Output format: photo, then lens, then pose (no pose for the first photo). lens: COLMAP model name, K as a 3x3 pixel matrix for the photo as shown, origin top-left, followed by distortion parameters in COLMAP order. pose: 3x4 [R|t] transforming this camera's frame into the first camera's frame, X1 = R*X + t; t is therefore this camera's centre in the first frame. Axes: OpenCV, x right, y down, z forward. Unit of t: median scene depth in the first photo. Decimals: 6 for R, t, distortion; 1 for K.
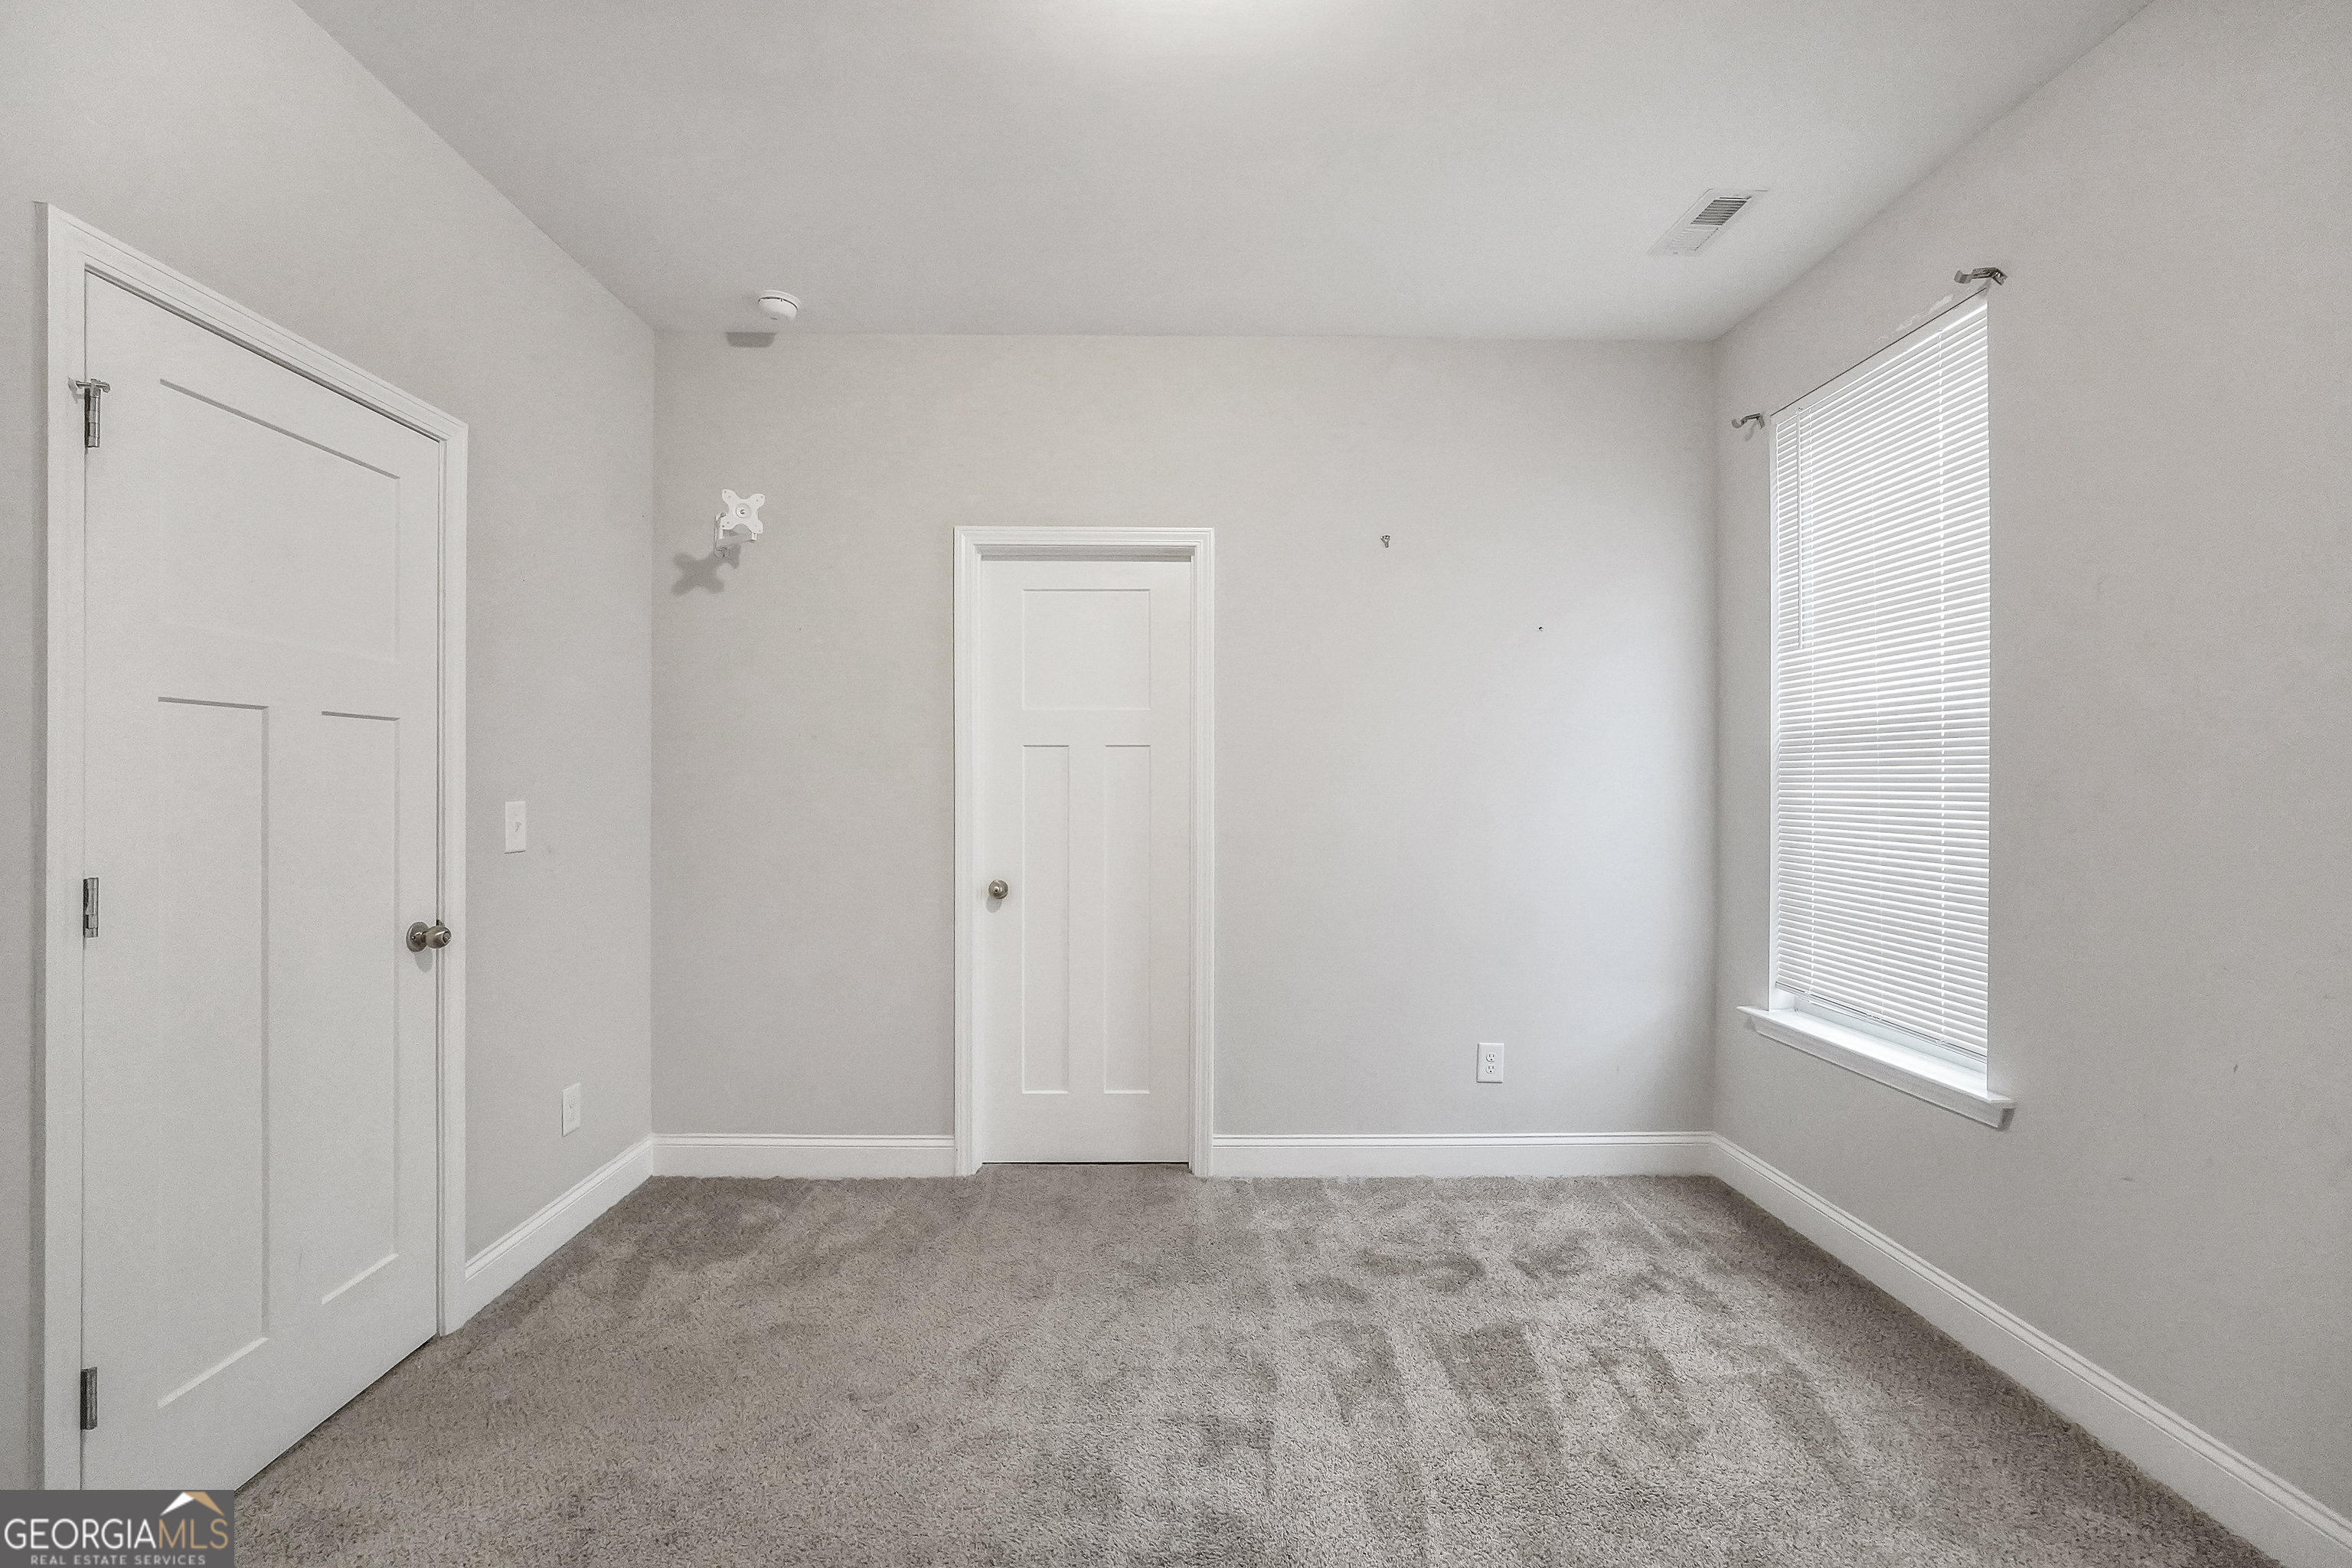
lens RADIAL K [[997.7, 0, 1171.6], [0, 997.7, 792.2], [0, 0, 1]] dist [-0.019337, 0.006586]
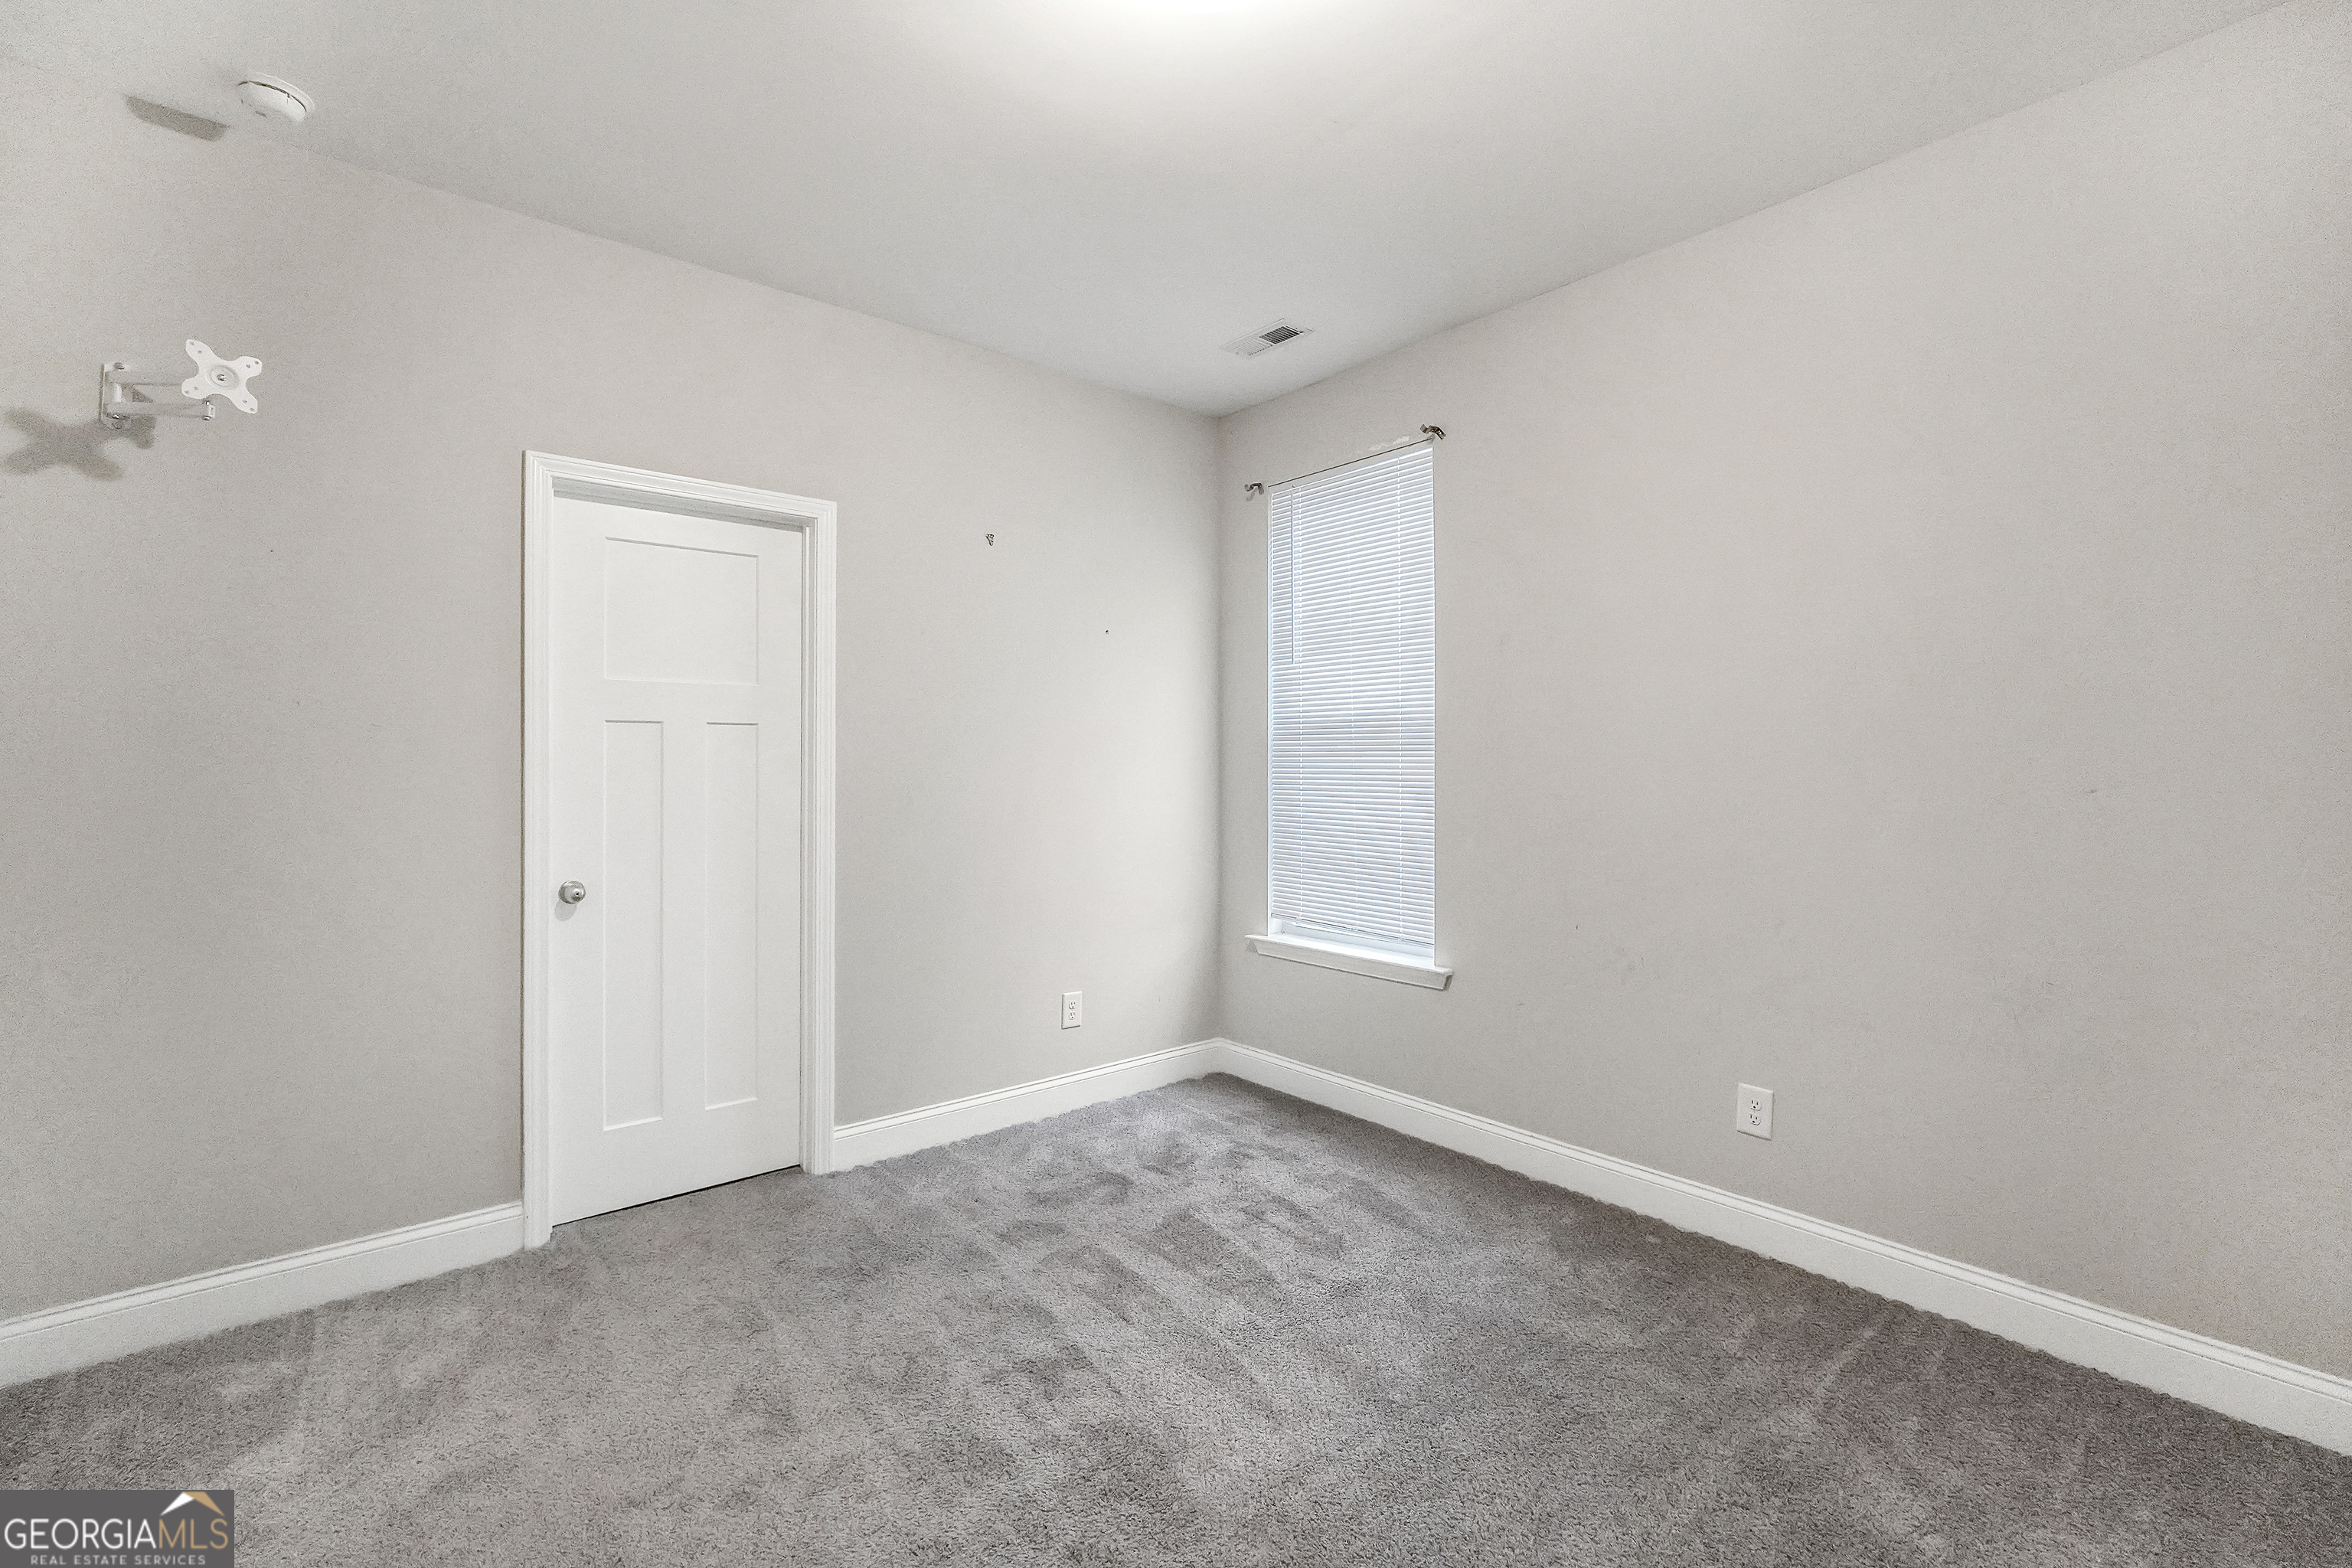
lens RADIAL K [[997.7, 0, 1161.0], [0, 997.7, 763.7], [0, 0, 1]] dist [-0.019337, 0.006586]
pose [[0.780618, -0.002104, 0.625005, -0.369454], [0.006334, 0.999970, -0.004545, -0.003955], [-0.624976, 0.007506, 0.780608, 0.052620]]
